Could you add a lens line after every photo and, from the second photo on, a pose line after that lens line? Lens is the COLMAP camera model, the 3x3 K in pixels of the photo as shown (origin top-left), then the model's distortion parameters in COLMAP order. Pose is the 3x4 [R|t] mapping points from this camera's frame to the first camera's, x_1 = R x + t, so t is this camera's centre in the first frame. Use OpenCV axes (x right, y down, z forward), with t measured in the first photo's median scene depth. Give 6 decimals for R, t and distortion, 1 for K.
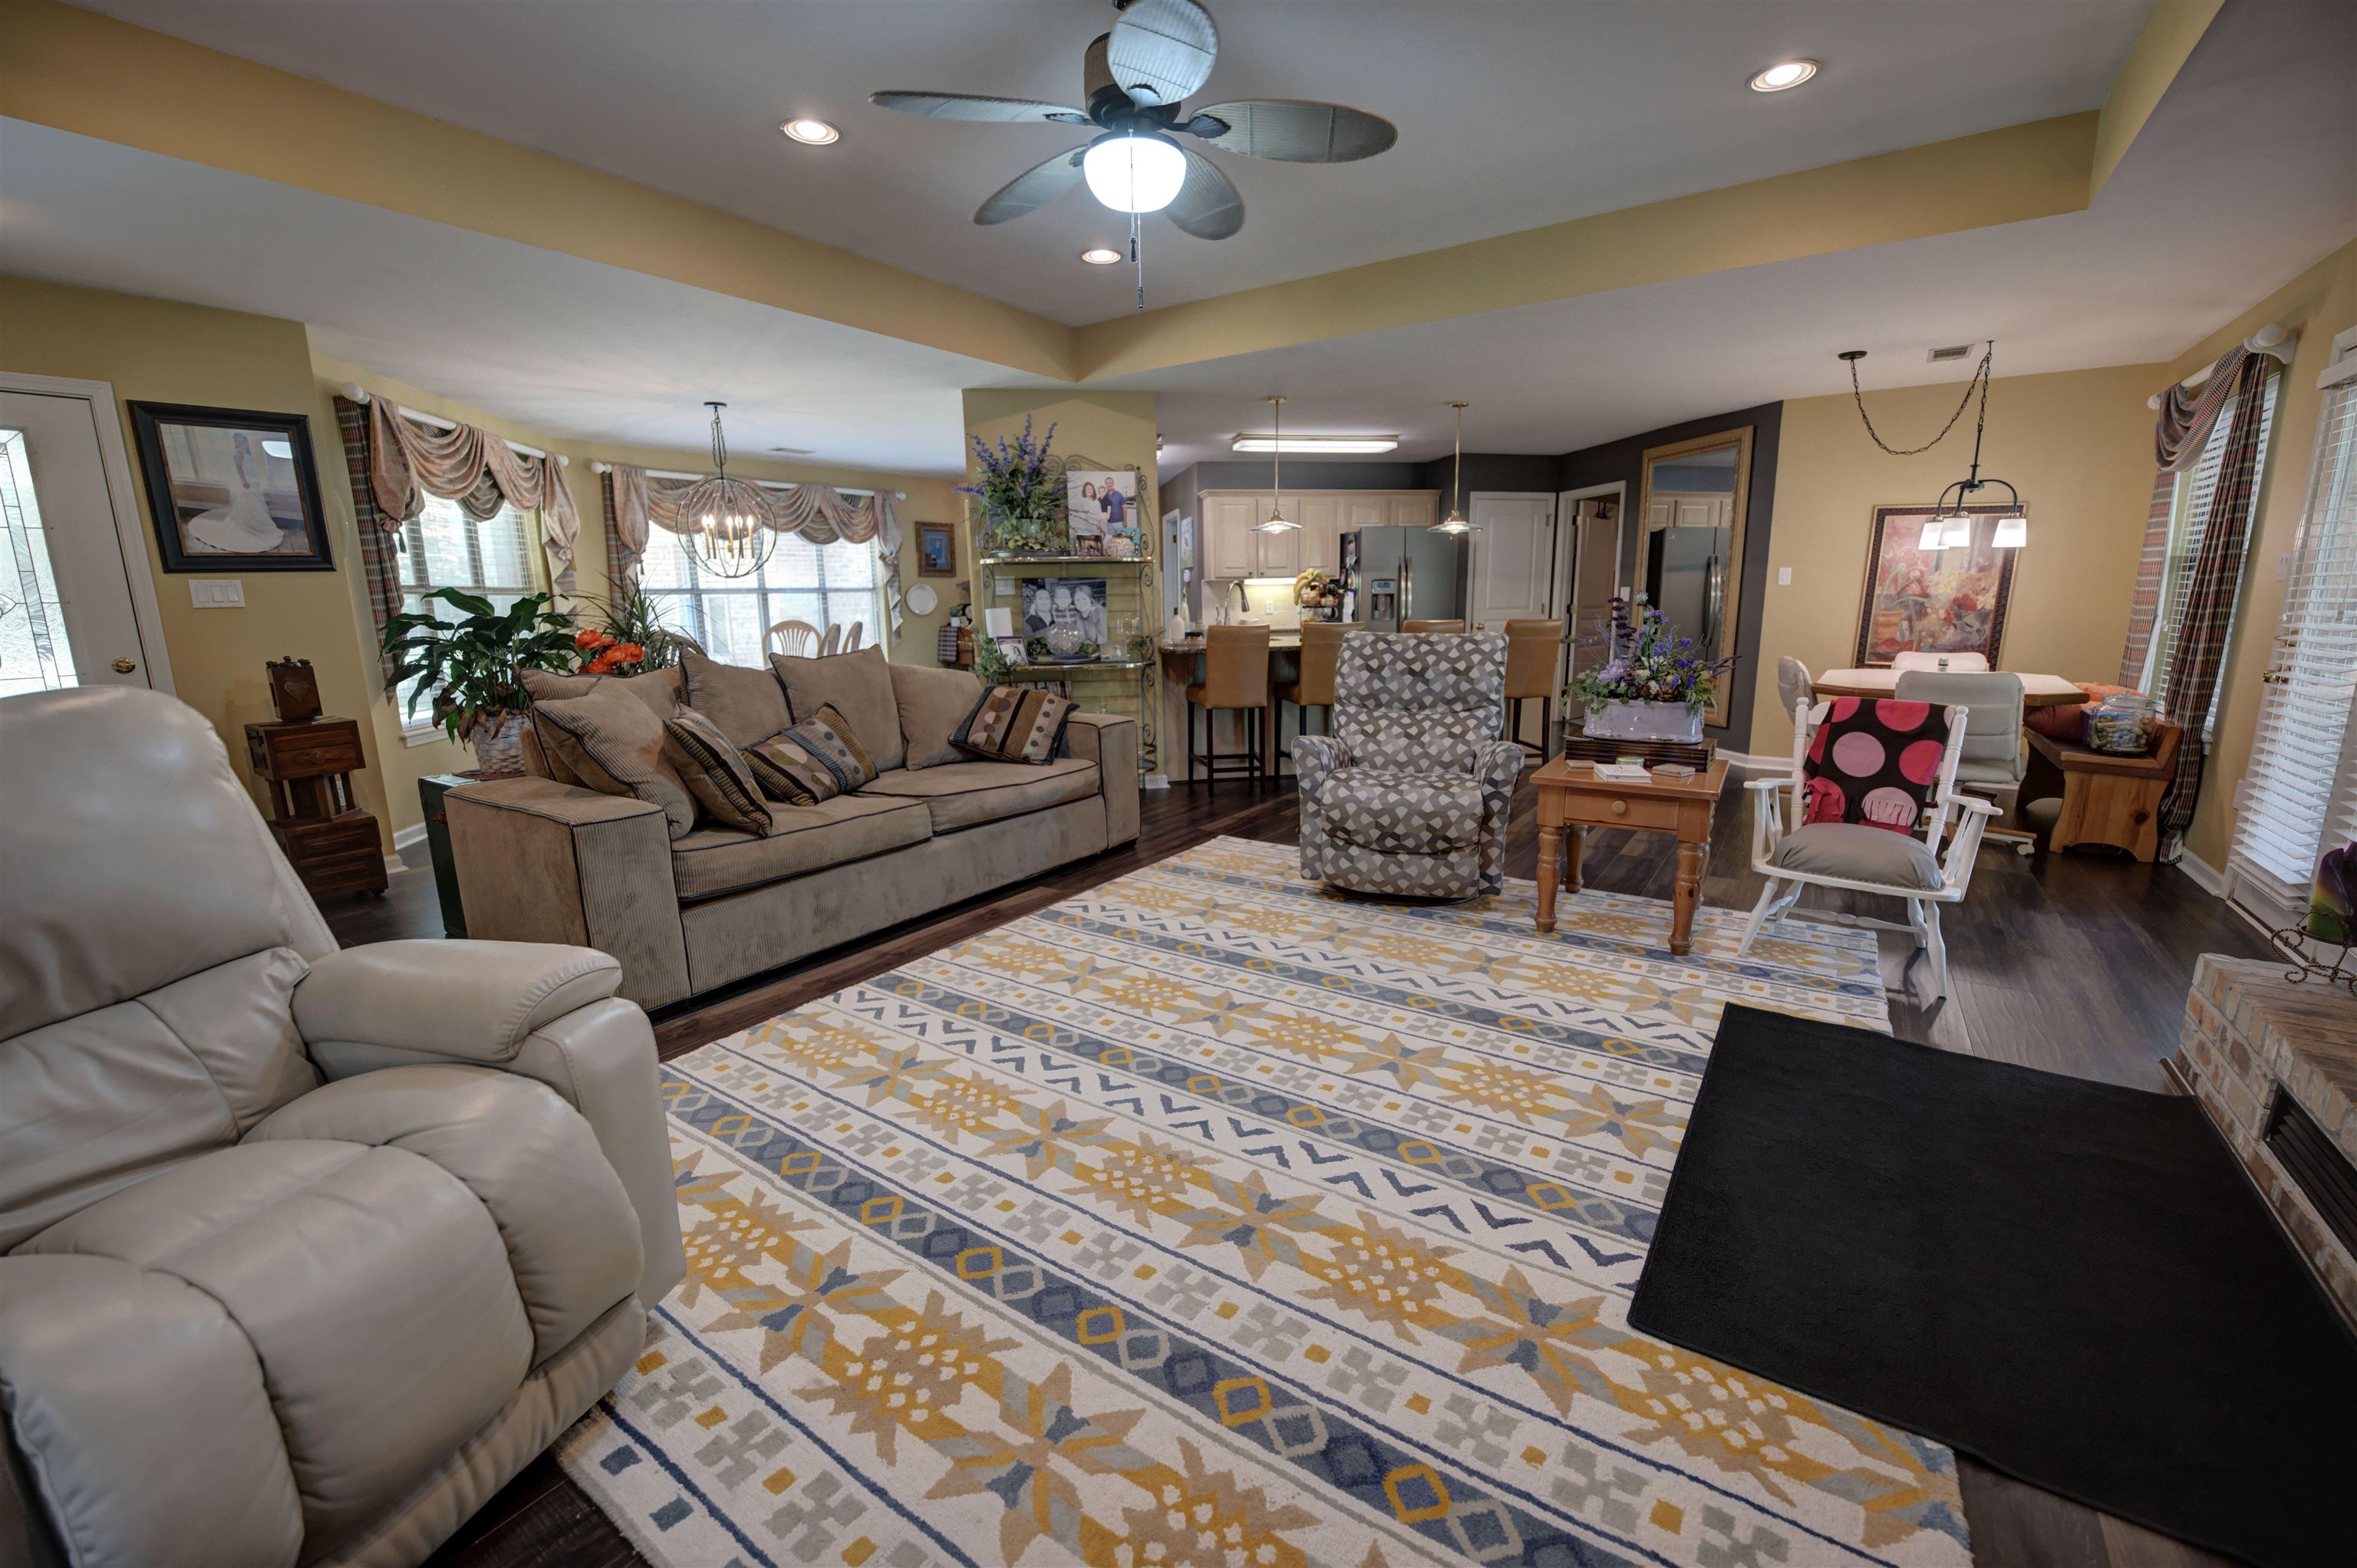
lens RADIAL K [[944.7, 0, 1175.9], [0, 944.7, 789.5], [0, 0, 1]] dist [-0.024262, 0.000920]
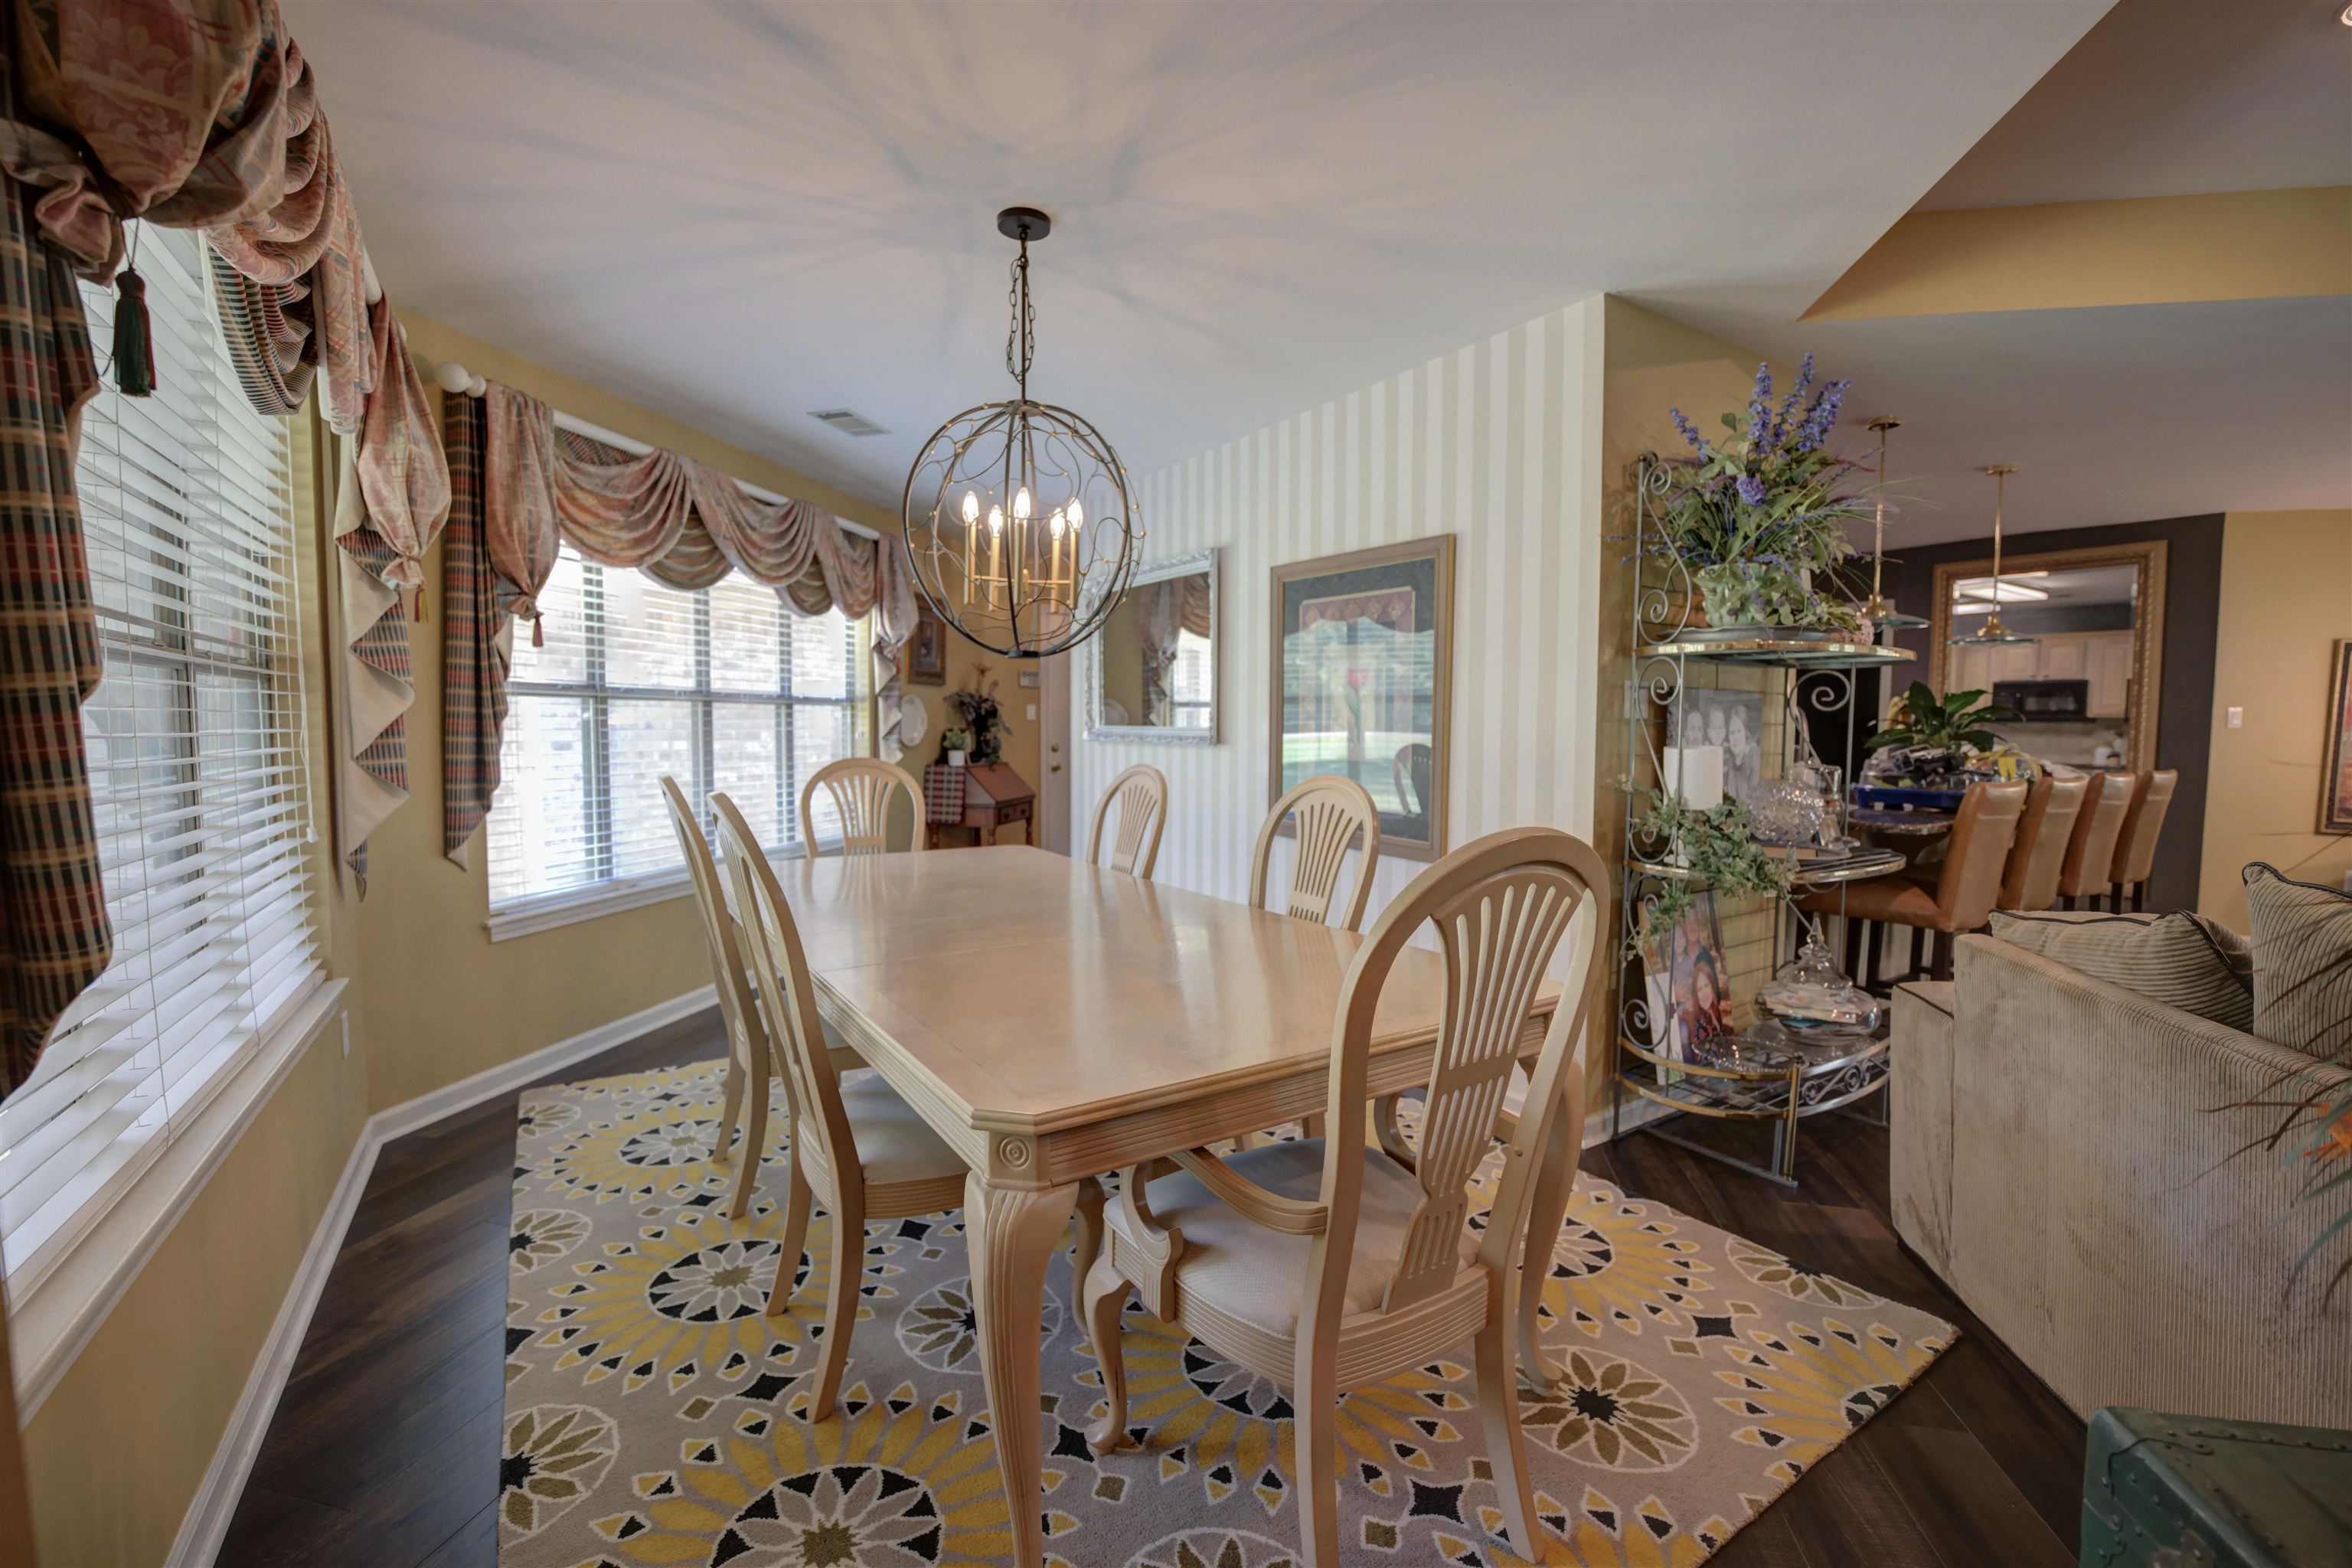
lens RADIAL K [[986.3, 0, 1170.8], [0, 986.3, 786.9], [0, 0, 1]] dist [-0.025642, 0.000224]
pose [[0.924277, -0.003741, 0.381705, -0.749631], [0.056903, 0.990130, -0.128083, -0.153403], [-0.377458, 0.140104, 0.915367, 0.802912]]
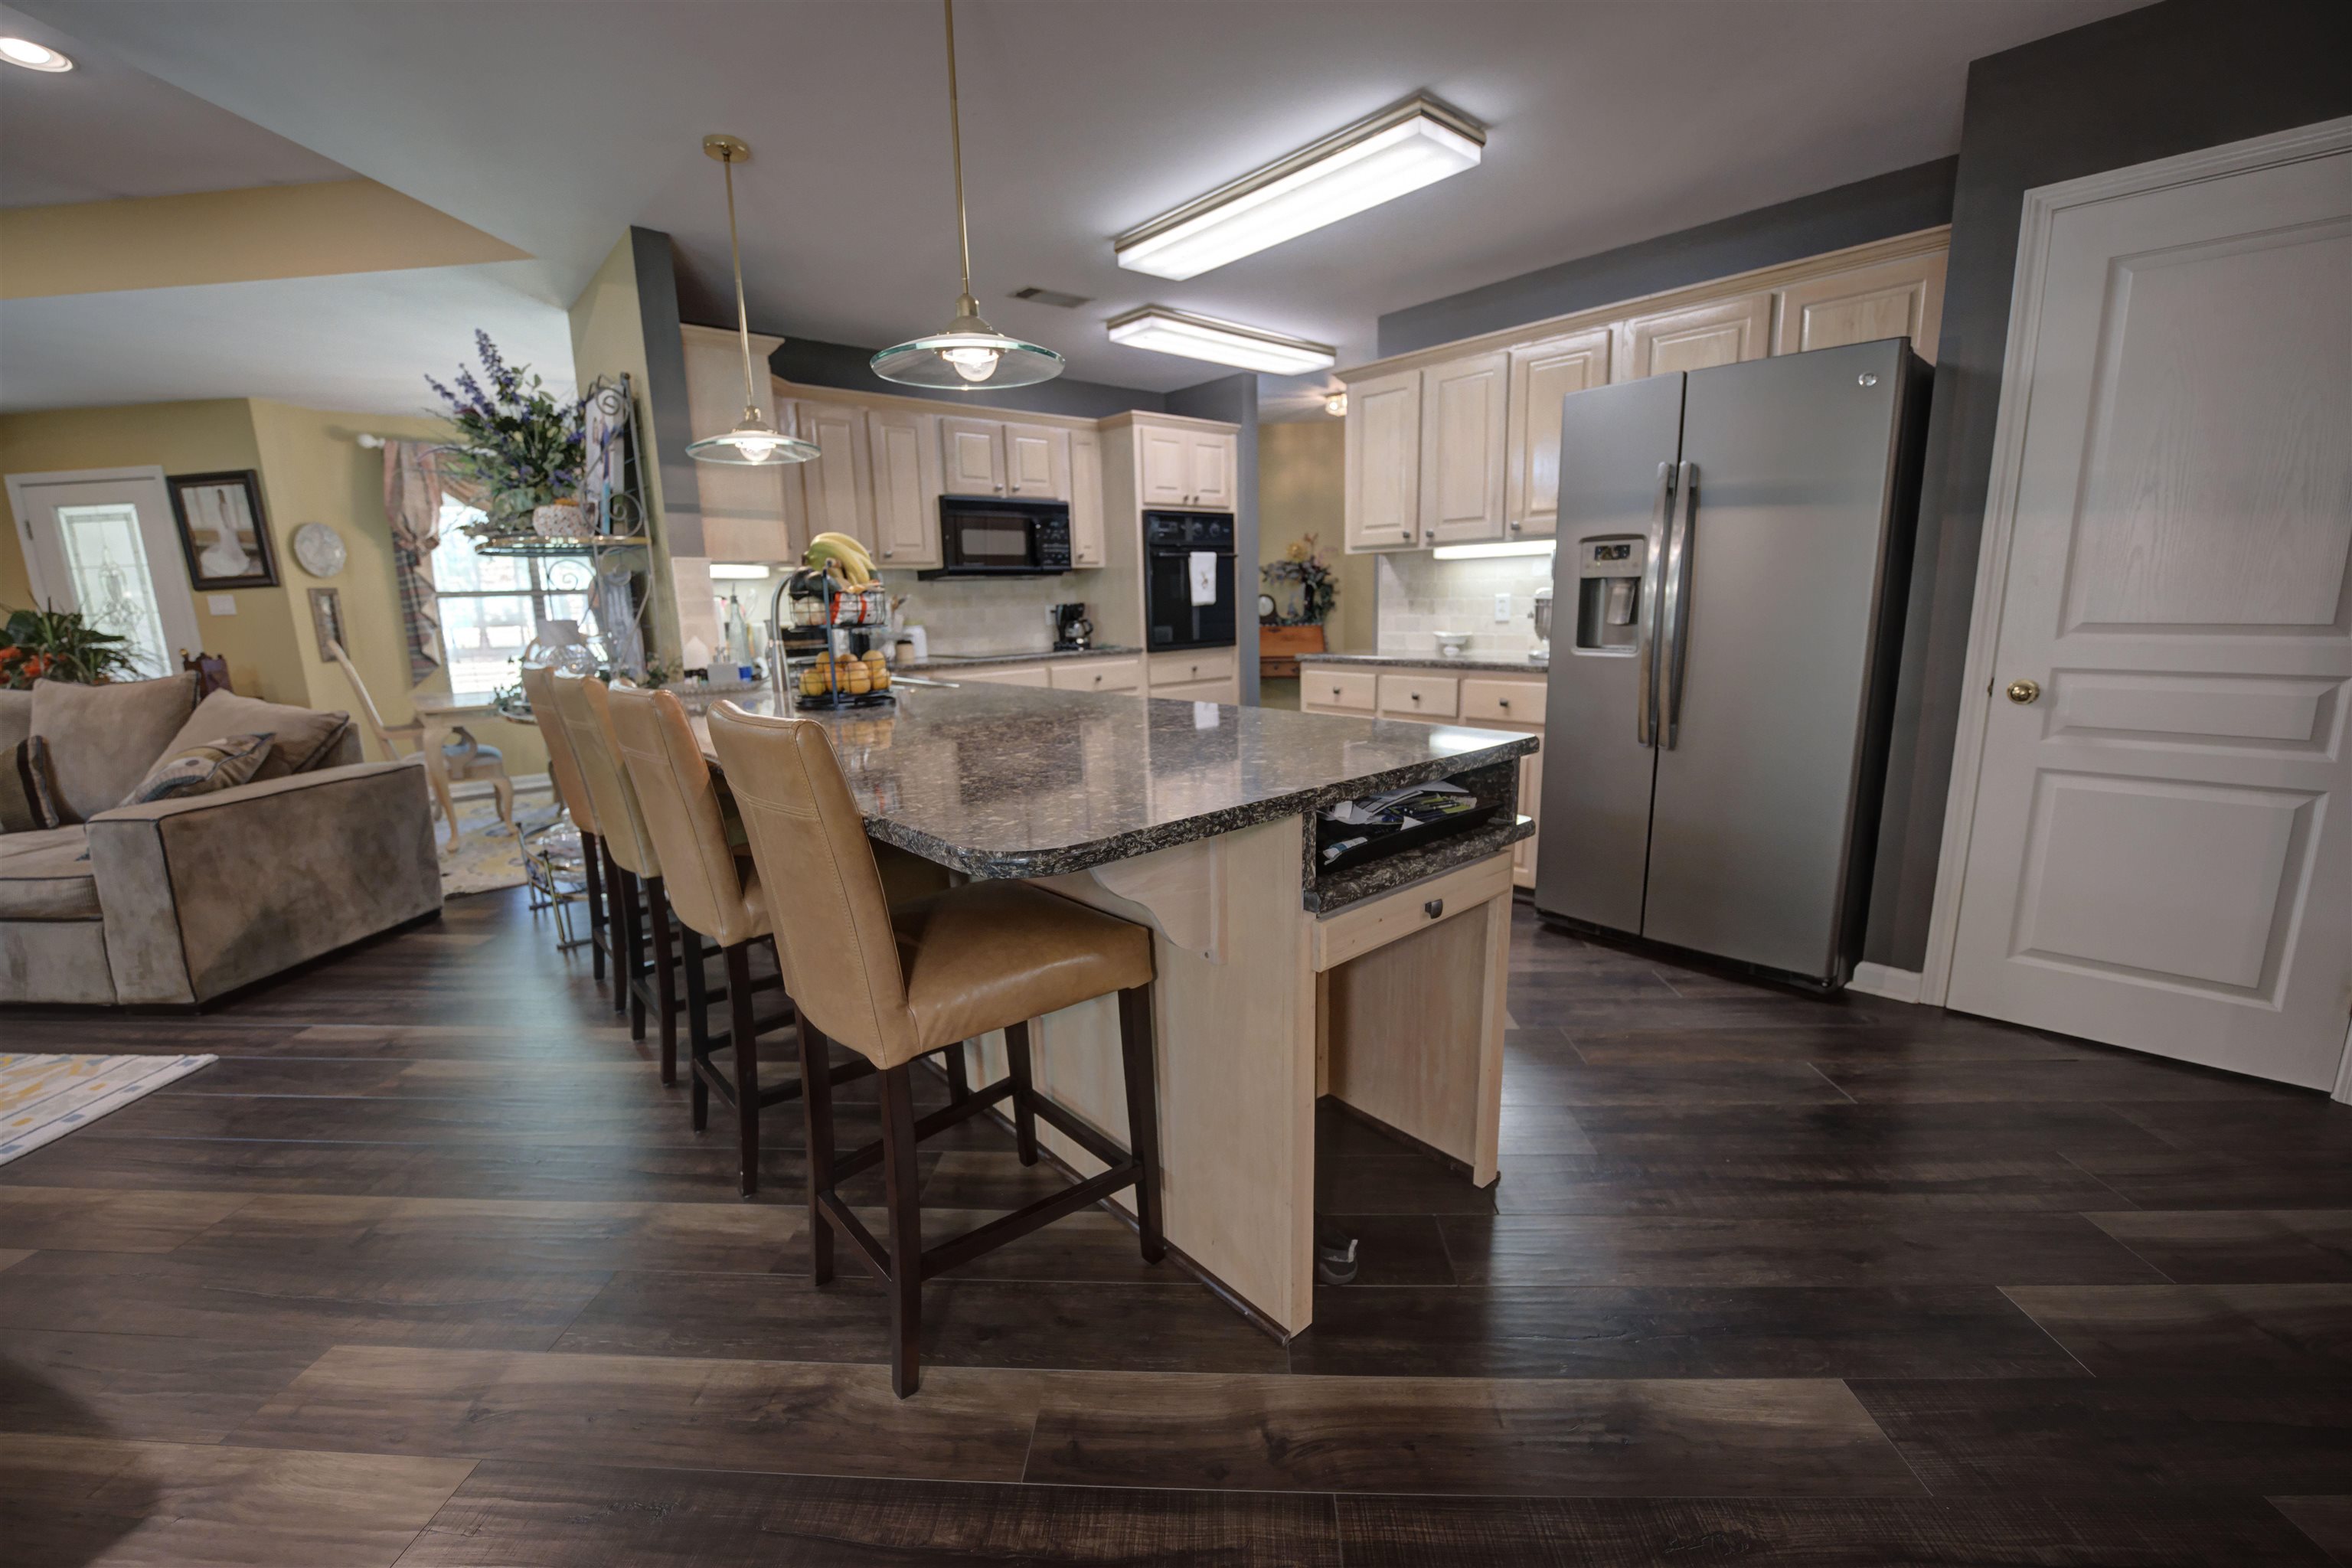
lens RADIAL K [[943.1, 0, 1173.9], [0, 943.1, 784.9], [0, 0, 1]] dist [-0.023233, 0.001427]
pose [[0.526104, 0.170786, -0.833095, 0.807018], [-0.151898, 0.982745, 0.105540, -0.262806], [0.836745, 0.071020, 0.542968, 1.240613]]
